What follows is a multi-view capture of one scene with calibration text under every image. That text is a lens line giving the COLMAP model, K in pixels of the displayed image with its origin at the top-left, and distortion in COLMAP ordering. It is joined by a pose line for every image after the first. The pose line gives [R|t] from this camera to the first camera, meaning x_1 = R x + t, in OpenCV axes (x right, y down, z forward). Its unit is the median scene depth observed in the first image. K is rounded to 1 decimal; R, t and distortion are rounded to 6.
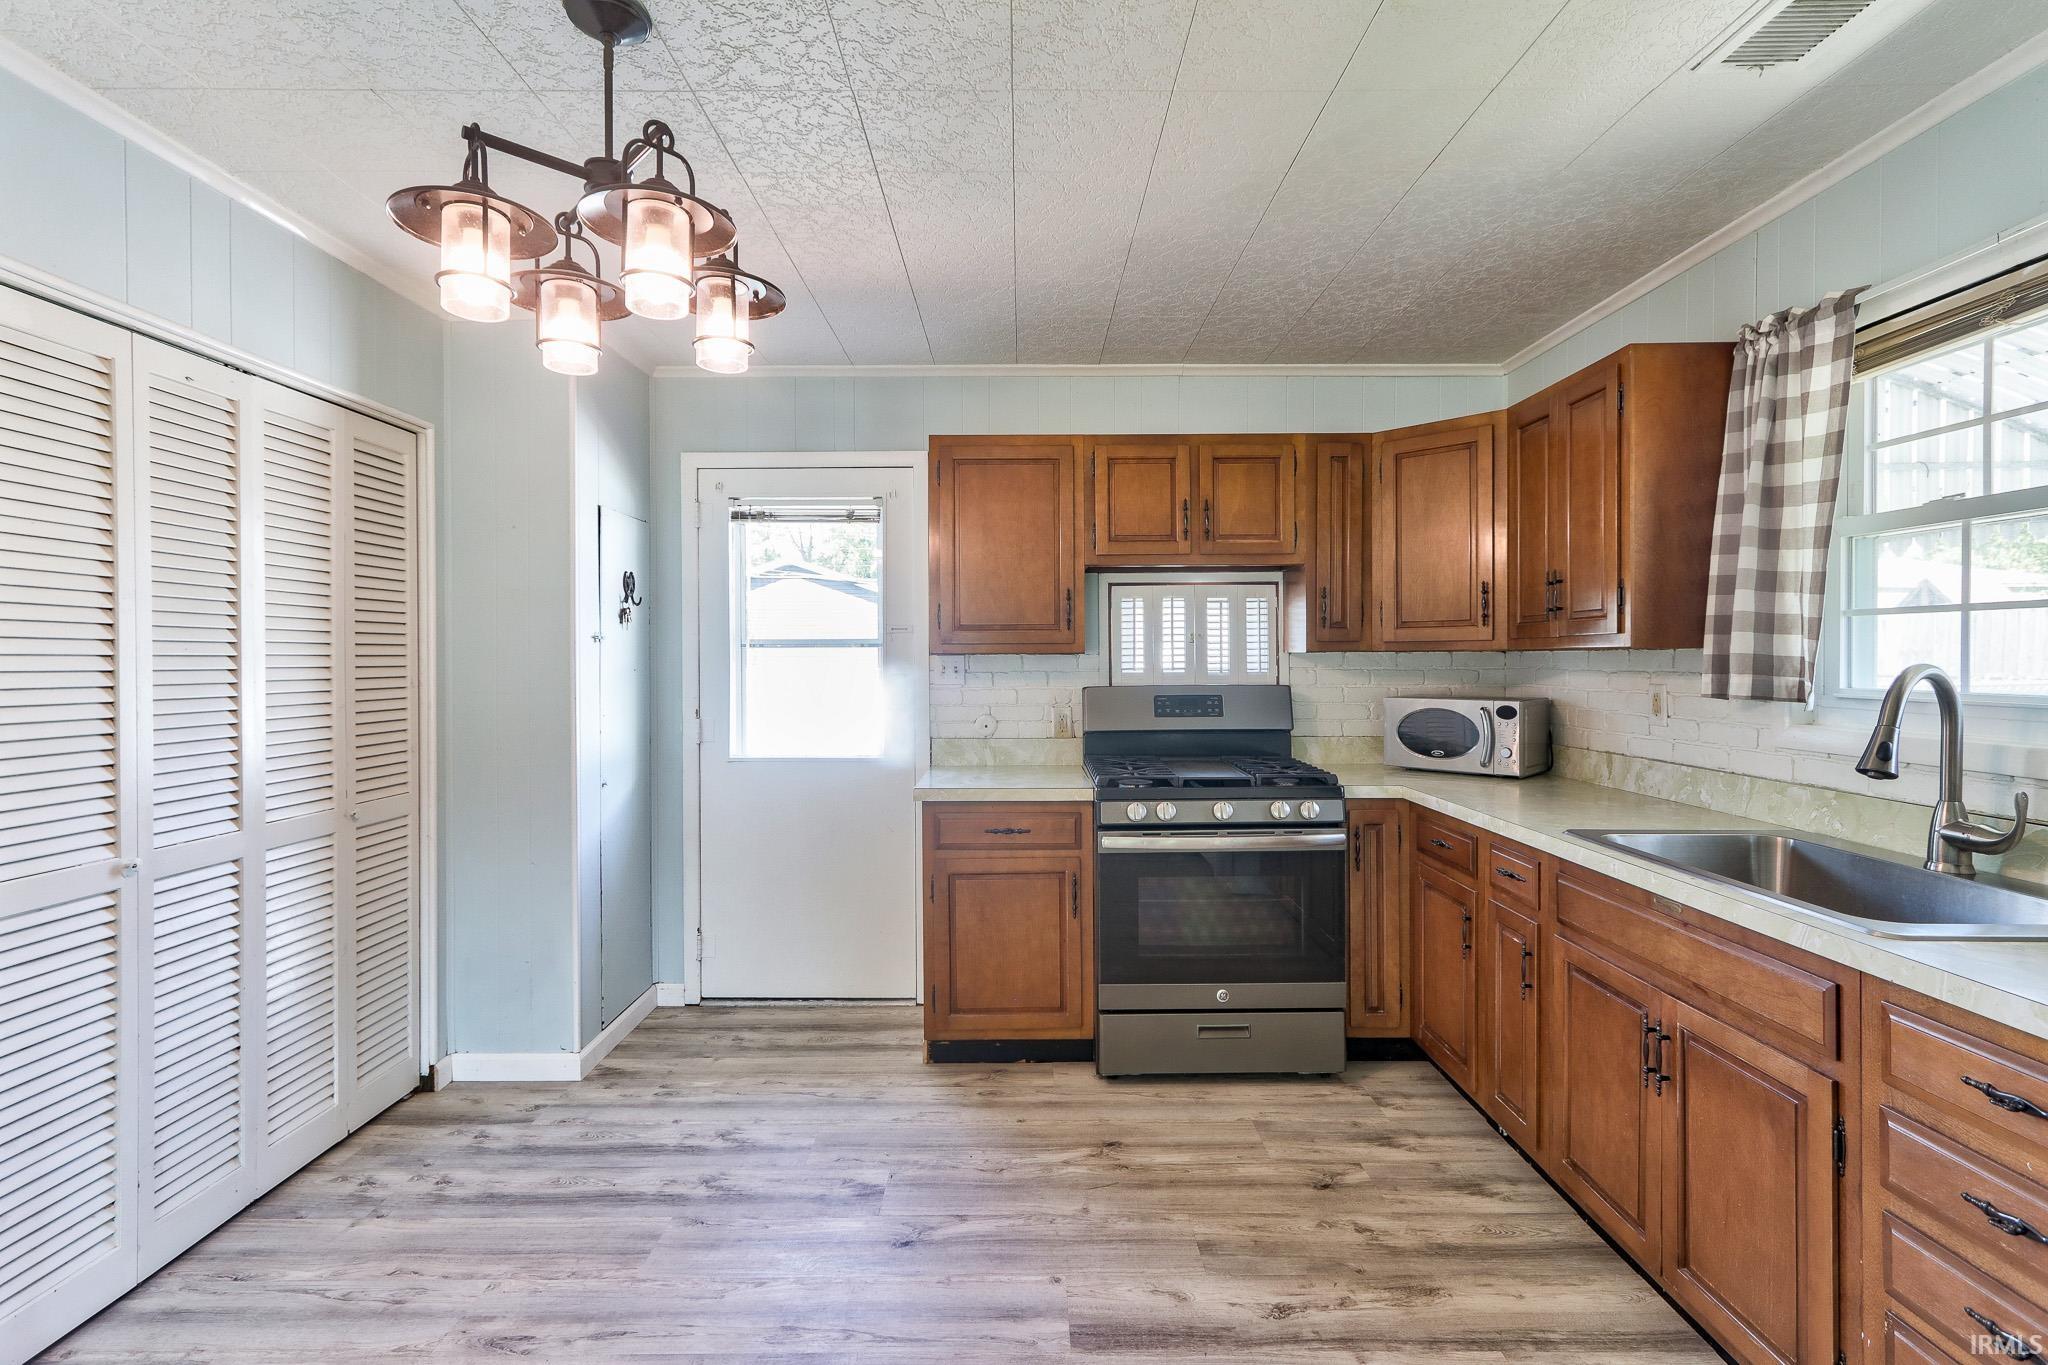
lens RADIAL K [[945.1, 0, 1016.6], [0, 945.1, 662.5], [0, 0, 1]] dist [-0.002061, 0.004358]
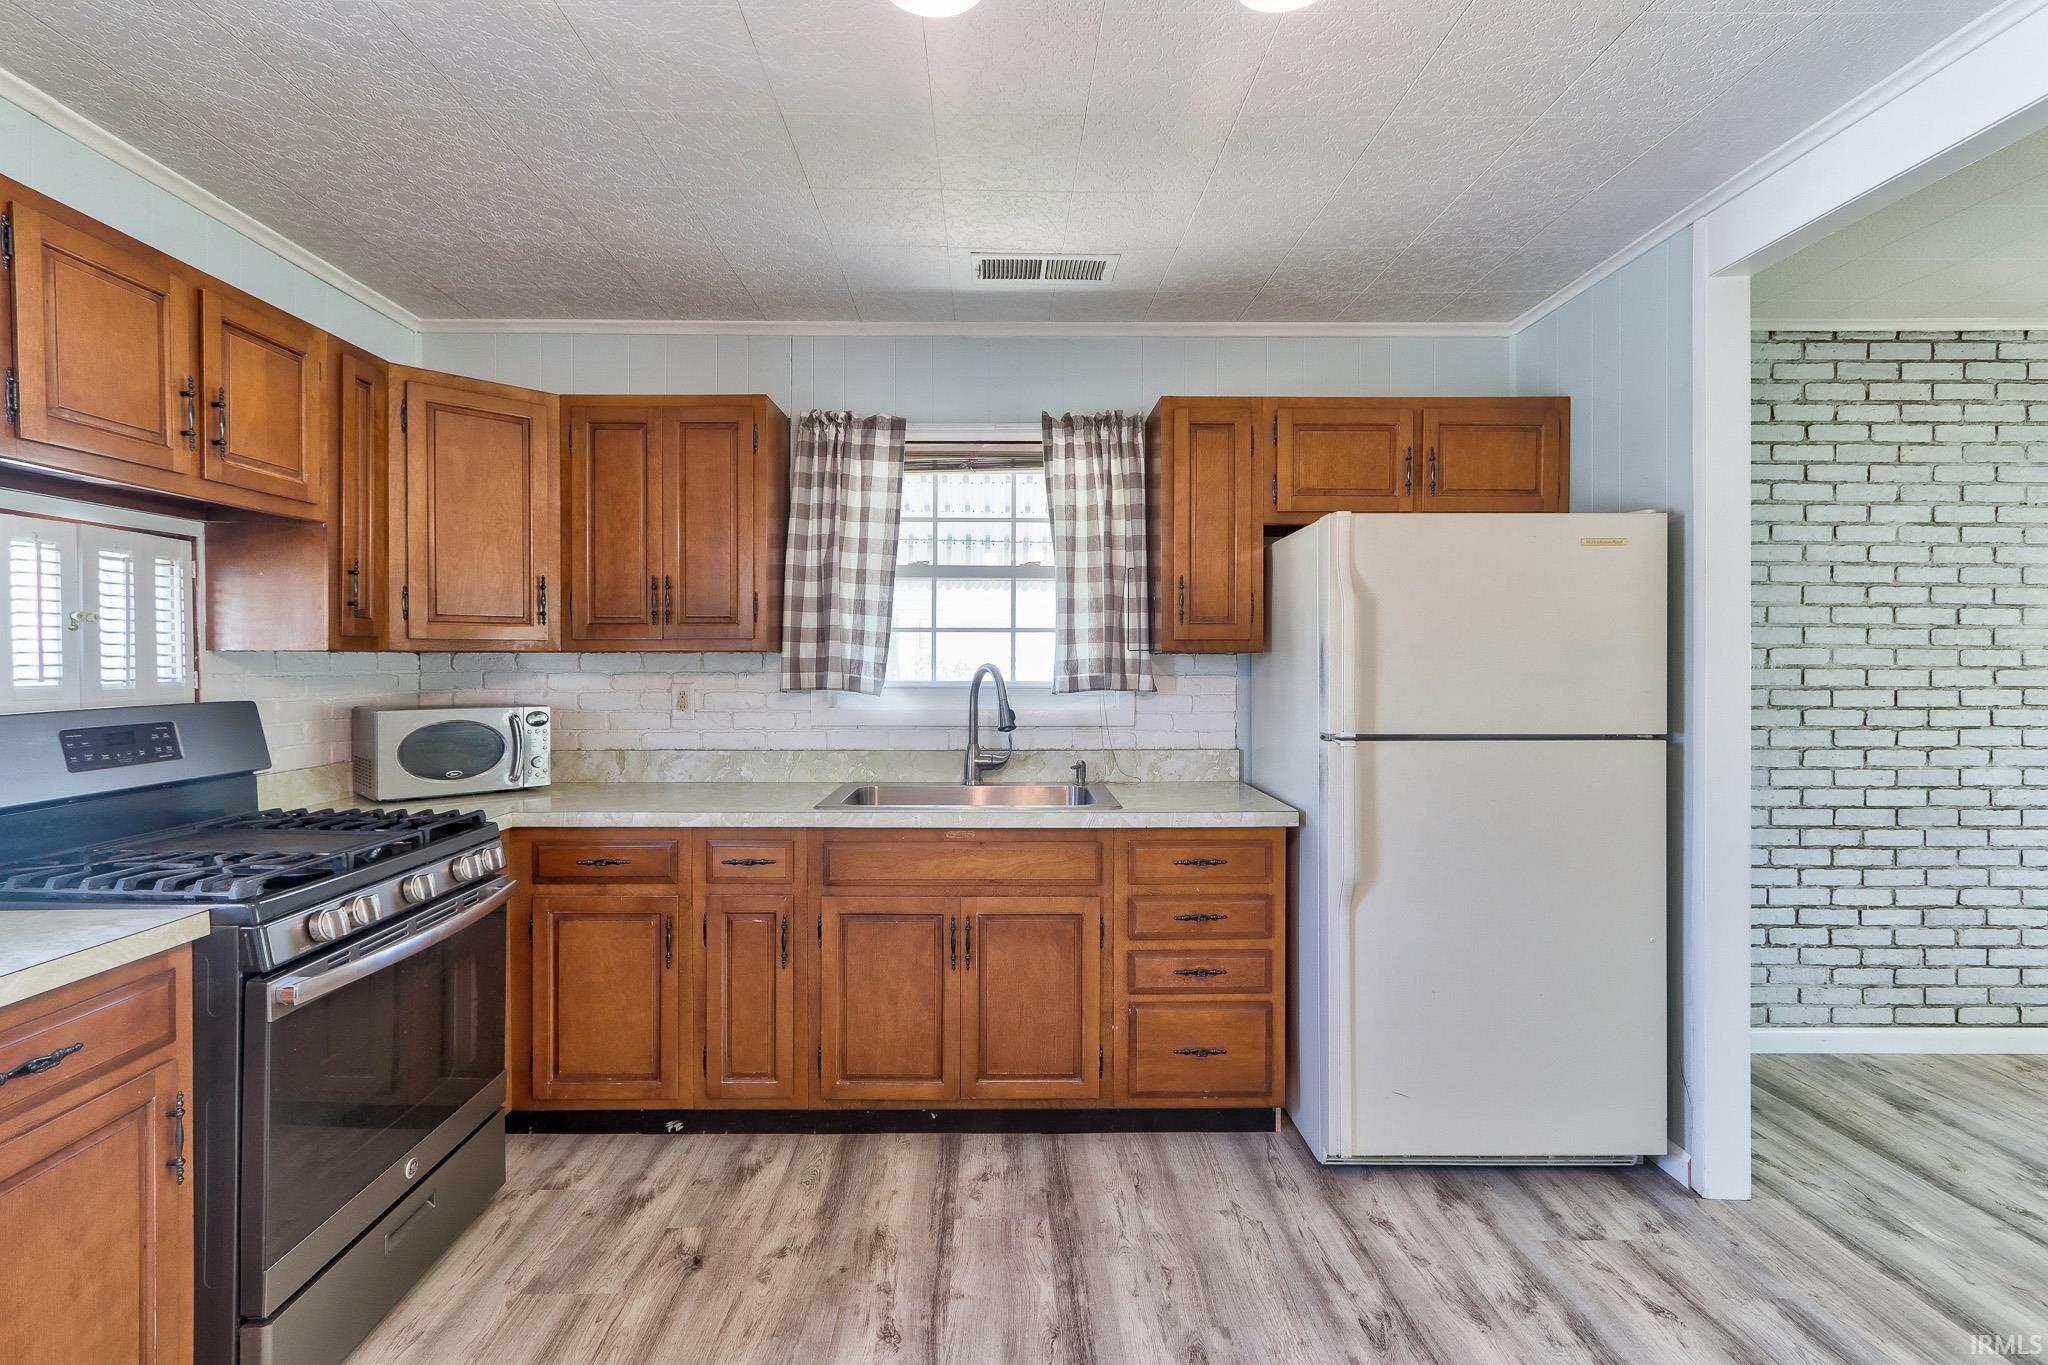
lens RADIAL K [[974.0, 0, 990.1], [0, 974.0, 671.9], [0, 0, 1]] dist [0.000520, 0.002225]
pose [[-0.017627, -0.008996, 0.999804, -0.475411], [0.005062, 0.999946, 0.009086, 0.000482], [-0.999832, 0.005222, -0.017581, 0.610766]]
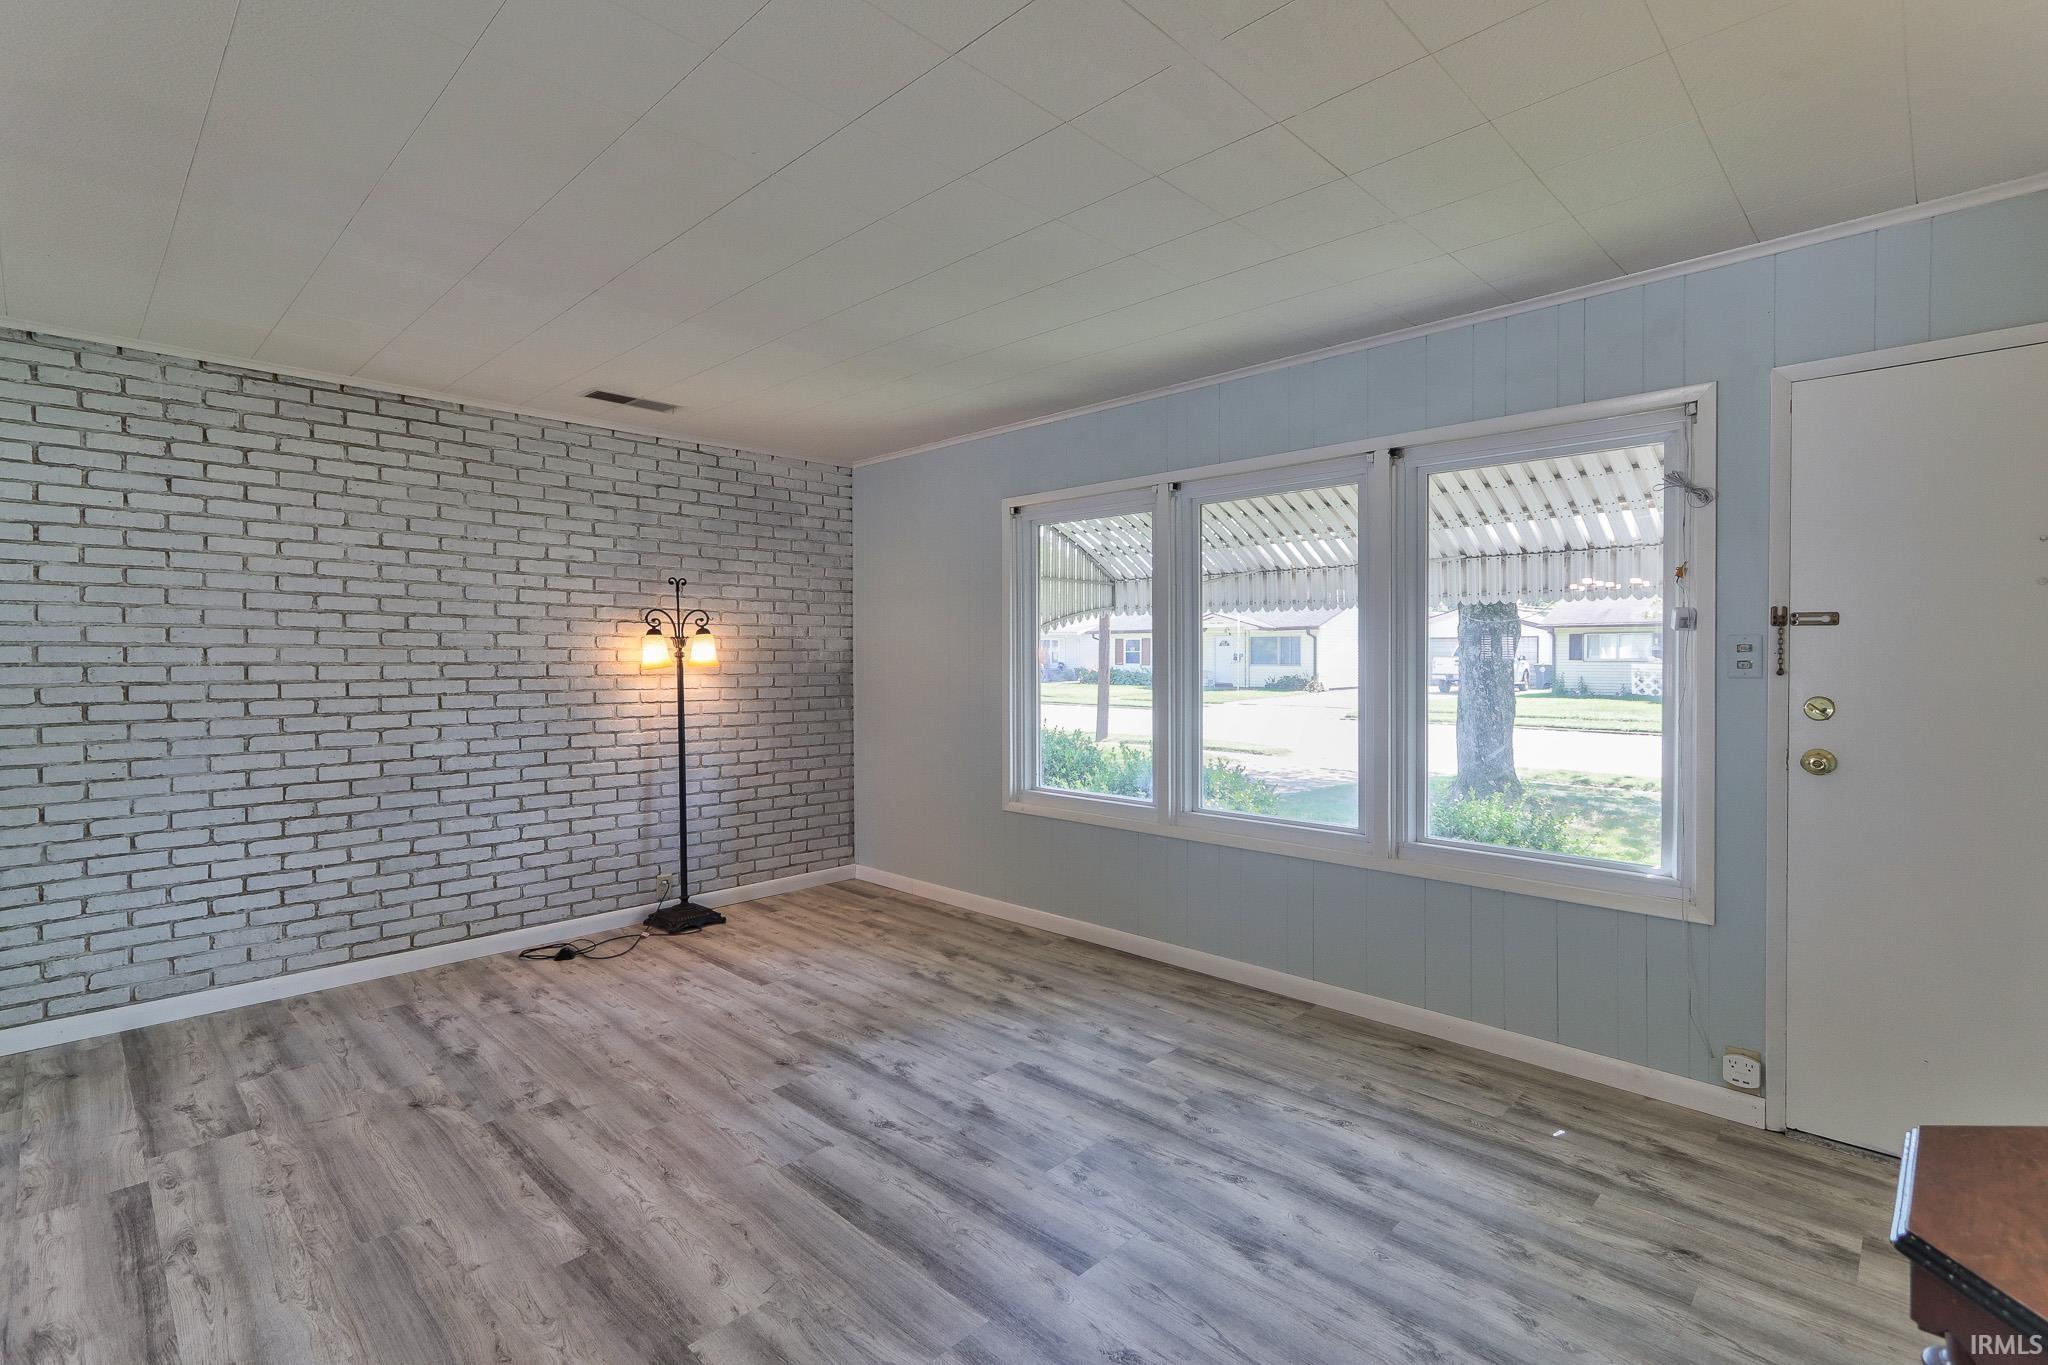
lens RADIAL K [[951.9, 0, 1046.2], [0, 951.9, 664.4], [0, 0, 1]] dist [-0.000802, 0.004214]
pose [[-0.727776, -0.001707, 0.685813, -0.980984], [0.007114, 0.999924, 0.010039, 0.005261], [-0.685778, 0.012185, -0.727708, -0.154490]]
